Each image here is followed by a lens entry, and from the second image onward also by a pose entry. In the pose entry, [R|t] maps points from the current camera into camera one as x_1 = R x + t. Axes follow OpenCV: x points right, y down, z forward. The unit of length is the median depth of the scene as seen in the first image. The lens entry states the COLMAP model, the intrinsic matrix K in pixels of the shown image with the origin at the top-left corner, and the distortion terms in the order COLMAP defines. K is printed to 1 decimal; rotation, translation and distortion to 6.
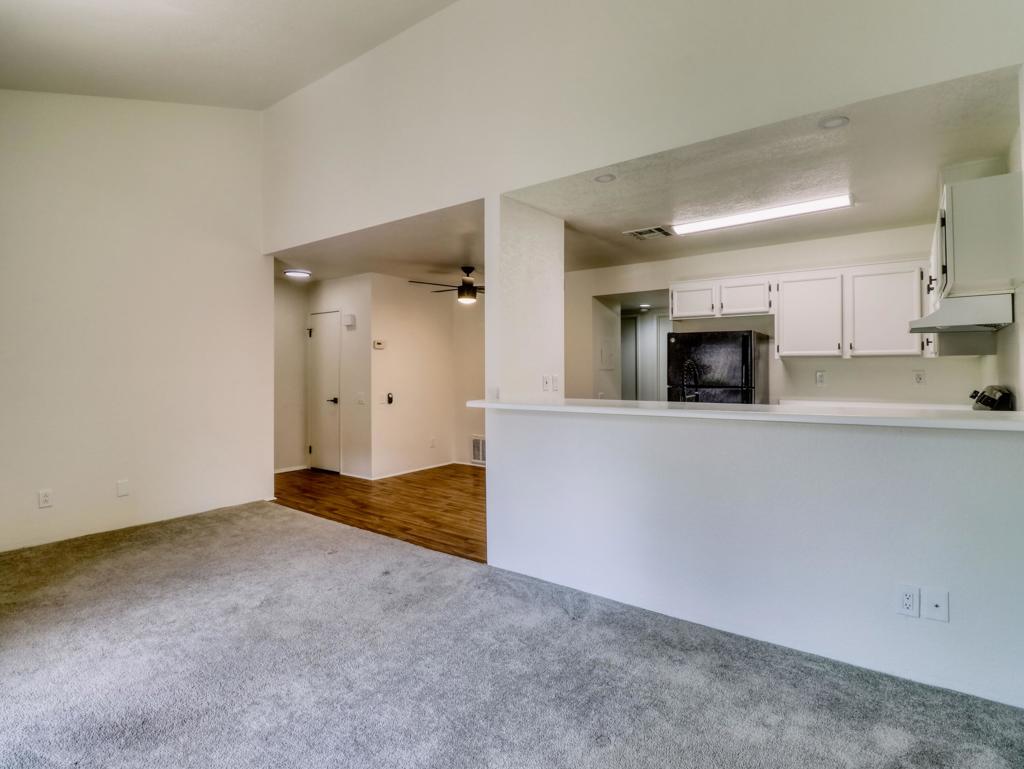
lens RADIAL K [[530.8, 0, 511.7], [0, 530.8, 366.3], [0, 0, 1]] dist [0.002750, -0.015963]
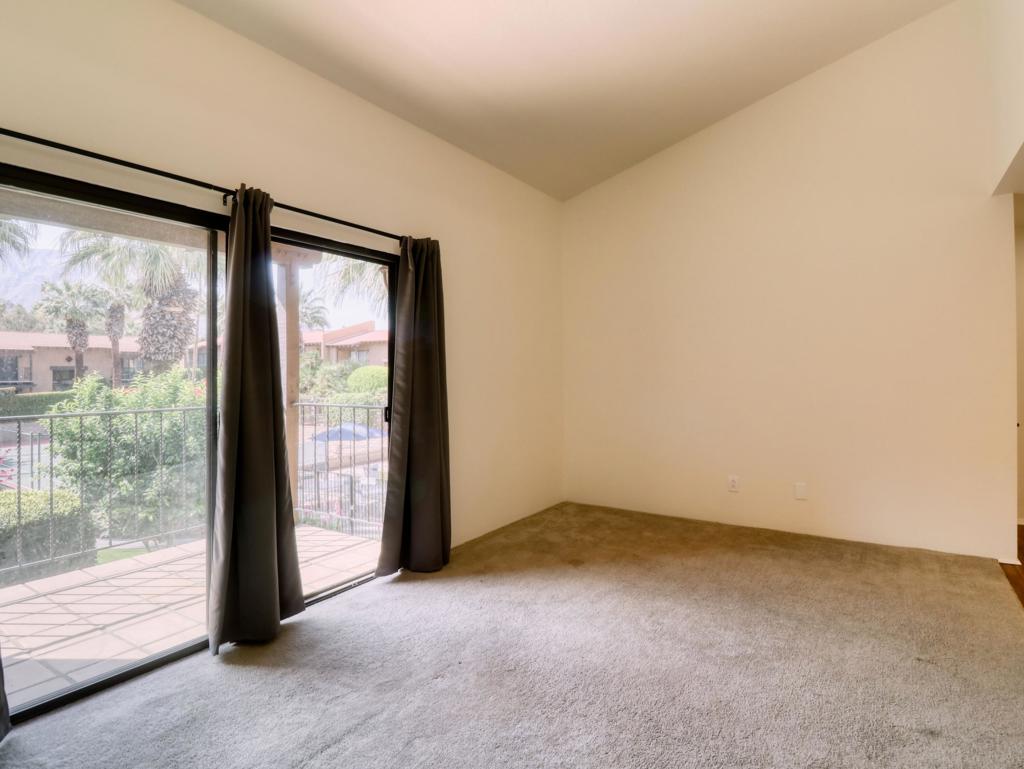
lens RADIAL K [[569.1, 0, 509.9], [0, 569.1, 365.0], [0, 0, 1]] dist [-0.006684, -0.002623]
pose [[0.063644, -0.006905, -0.997949, 0.240889], [0.013221, 0.999894, -0.006075, 0.001593], [0.997885, -0.012807, 0.063728, 0.391524]]
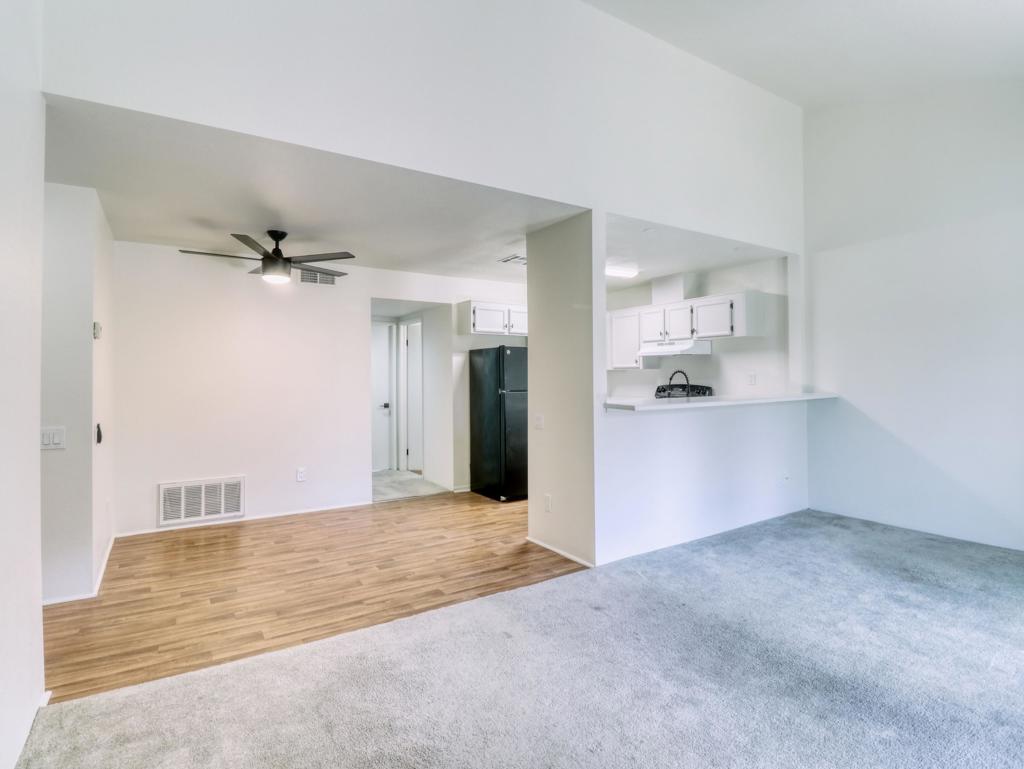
lens RADIAL K [[530.8, 0, 511.7], [0, 530.8, 366.3], [0, 0, 1]] dist [0.002750, -0.015963]
pose [[0.341753, 0.020479, 0.939566, -0.823441], [0.000061, 0.999762, -0.021814, 0.008018], [-0.939790, 0.007512, 0.341671, 0.616414]]
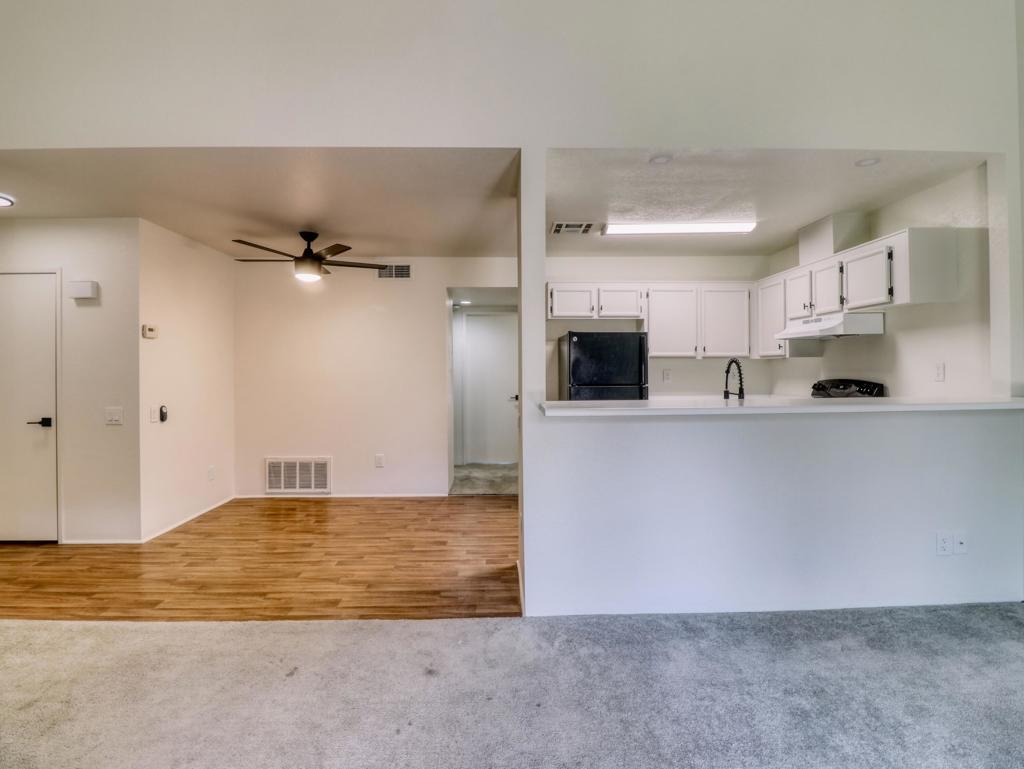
lens RADIAL K [[530.8, 0, 511.7], [0, 530.8, 366.3], [0, 0, 1]] dist [0.002750, -0.015963]
pose [[0.783558, 0.001957, 0.621315, -0.422963], [-0.000259, 0.999996, -0.002824, 0.004924], [-0.621318, 0.002052, 0.783556, 0.306426]]
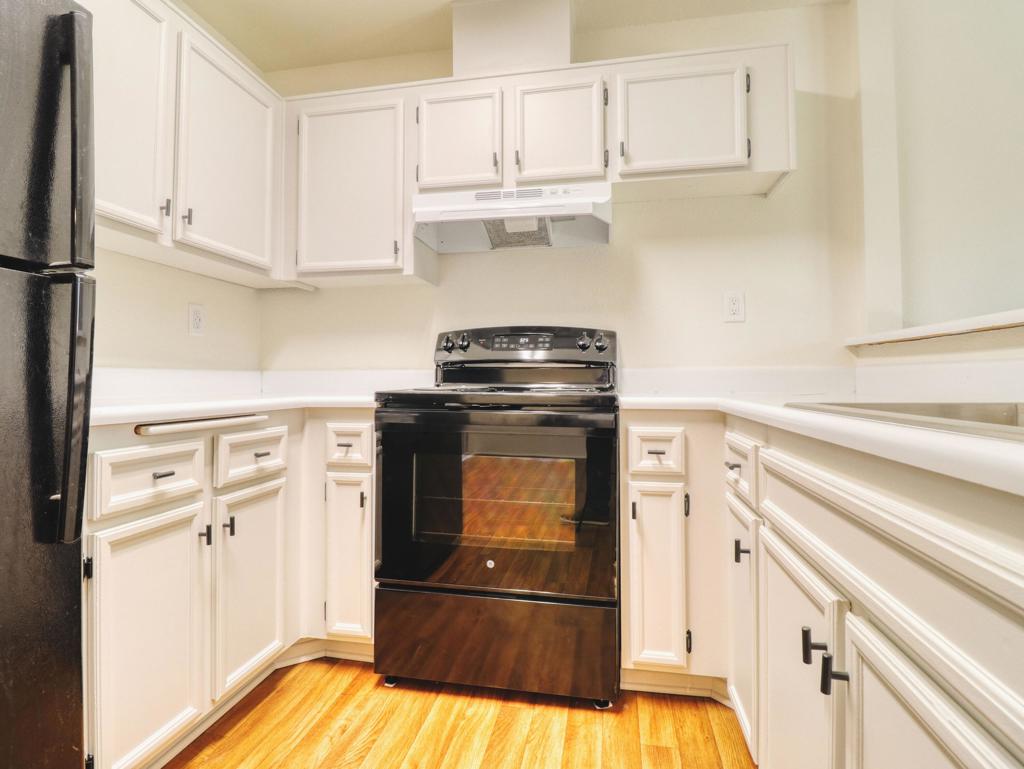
lens RADIAL K [[530.8, 0, 511.7], [0, 530.8, 366.3], [0, 0, 1]] dist [0.002750, -0.015963]
pose [[-0.445328, 0.028732, 0.894906, 0.181220], [-0.002425, 0.999443, -0.033295, 0.077912], [-0.895364, -0.016997, -0.445010, 0.897608]]
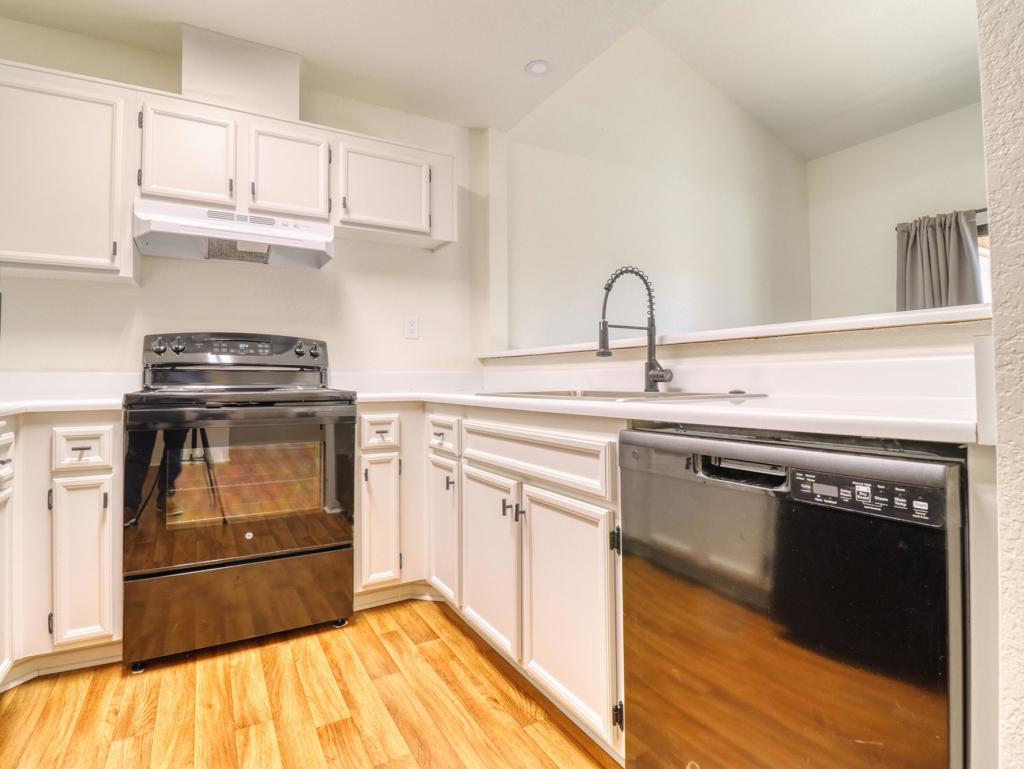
lens RADIAL K [[530.8, 0, 511.7], [0, 530.8, 366.3], [0, 0, 1]] dist [0.002750, -0.015963]
pose [[-0.920912, 0.021036, 0.389203, 0.148525], [0.009168, 0.999435, -0.032326, 0.078485], [-0.389664, -0.026201, -0.920584, 1.061198]]
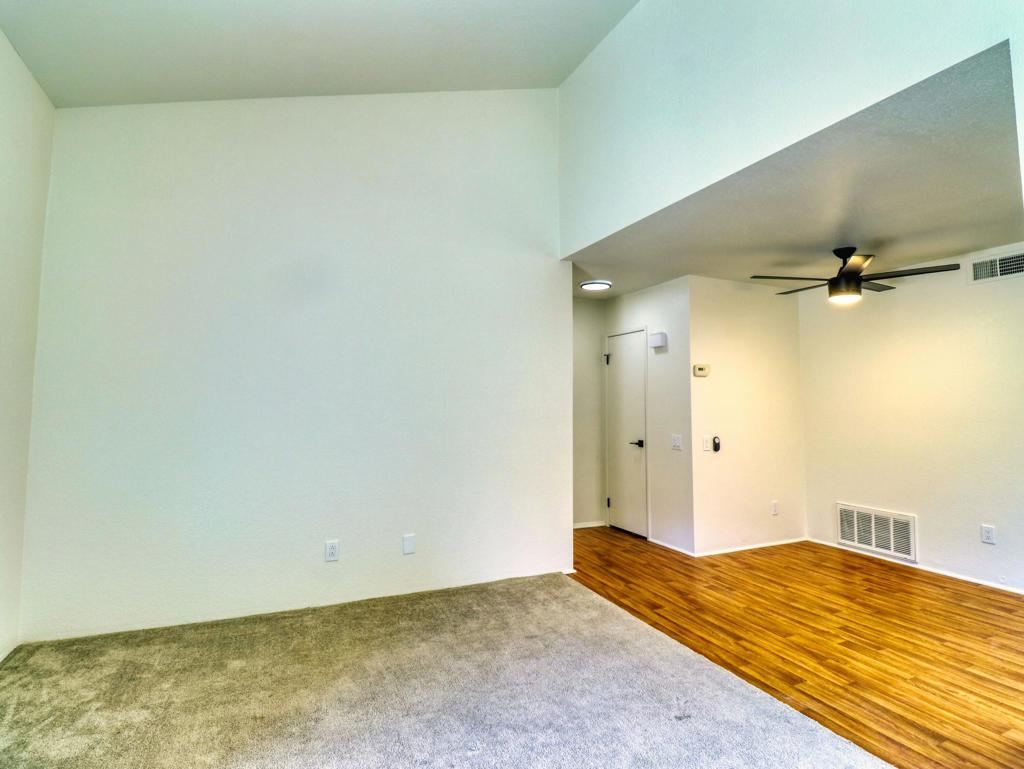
lens RADIAL K [[530.8, 0, 511.7], [0, 530.8, 366.3], [0, 0, 1]] dist [0.002750, -0.015963]
pose [[0.877834, -0.027016, -0.478202, -0.175611], [-0.005299, 0.997799, -0.066098, 0.005100], [0.478936, 0.060557, 0.875759, 0.310289]]
